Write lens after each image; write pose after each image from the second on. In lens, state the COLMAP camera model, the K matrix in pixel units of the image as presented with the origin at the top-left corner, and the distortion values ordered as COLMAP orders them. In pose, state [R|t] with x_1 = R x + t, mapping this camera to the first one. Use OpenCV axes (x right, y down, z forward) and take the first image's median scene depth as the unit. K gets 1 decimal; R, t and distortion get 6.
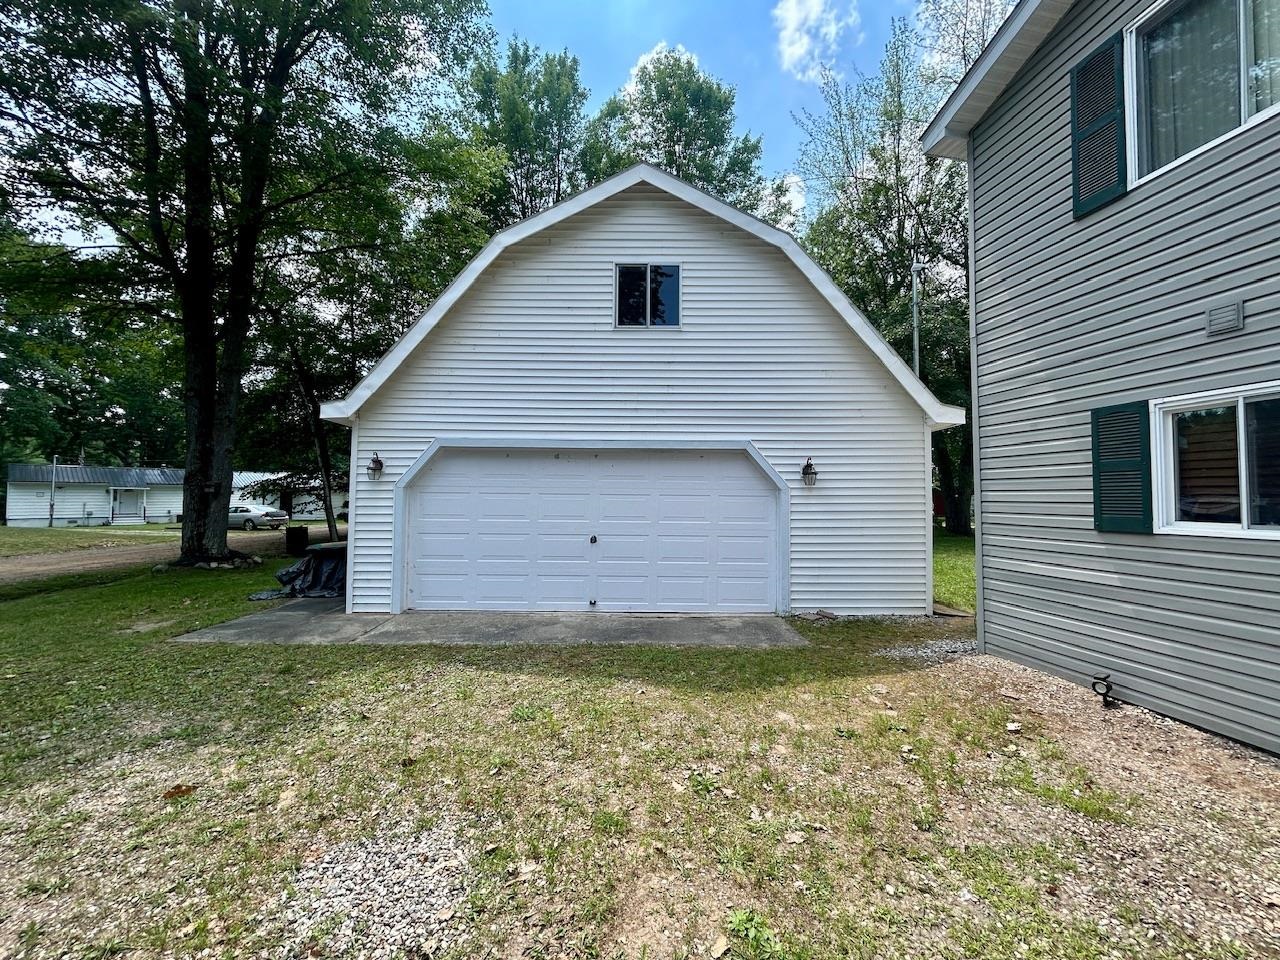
lens RADIAL K [[511.8, 0, 642.8], [0, 511.8, 477.9], [0, 0, 1]] dist [0.001199, -0.001131]
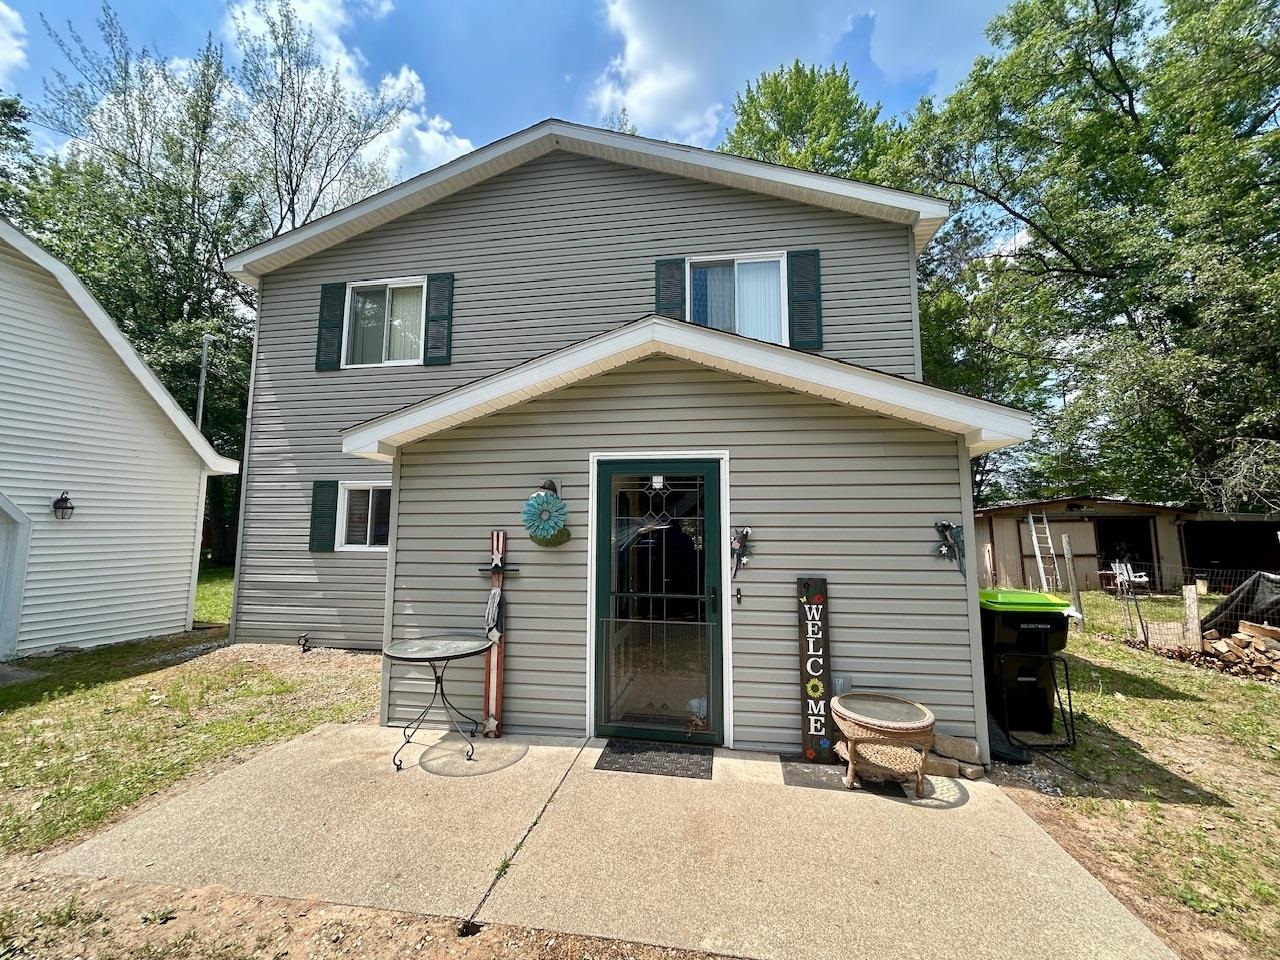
lens RADIAL K [[511.8, 0, 638.5], [0, 511.8, 479.7], [0, 0, 1]] dist [0.001199, -0.001131]
pose [[0.341533, 0.091523, 0.935403, -0.369395], [-0.038353, 0.995776, -0.083427, -0.036430], [-0.939087, -0.007383, 0.343600, -0.626185]]
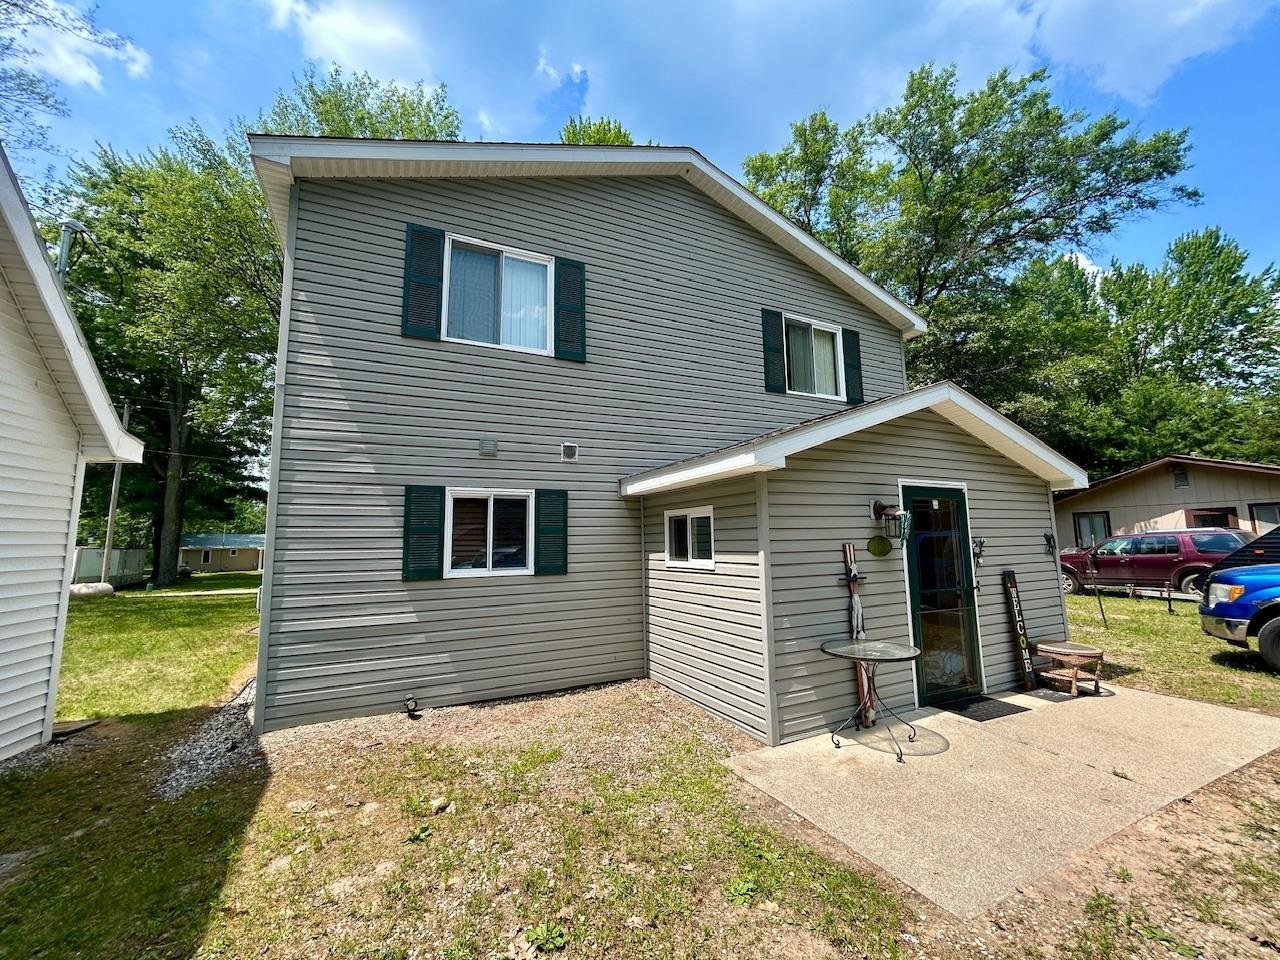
lens RADIAL K [[511.8, 0, 638.2], [0, 511.8, 483.3], [0, 0, 1]] dist [0.001199, -0.001131]
pose [[-0.256568, 0.115921, 0.959549, -0.497166], [-0.020349, 0.991914, -0.125272, 0.010014], [-0.966312, -0.051667, -0.252135, 0.748433]]
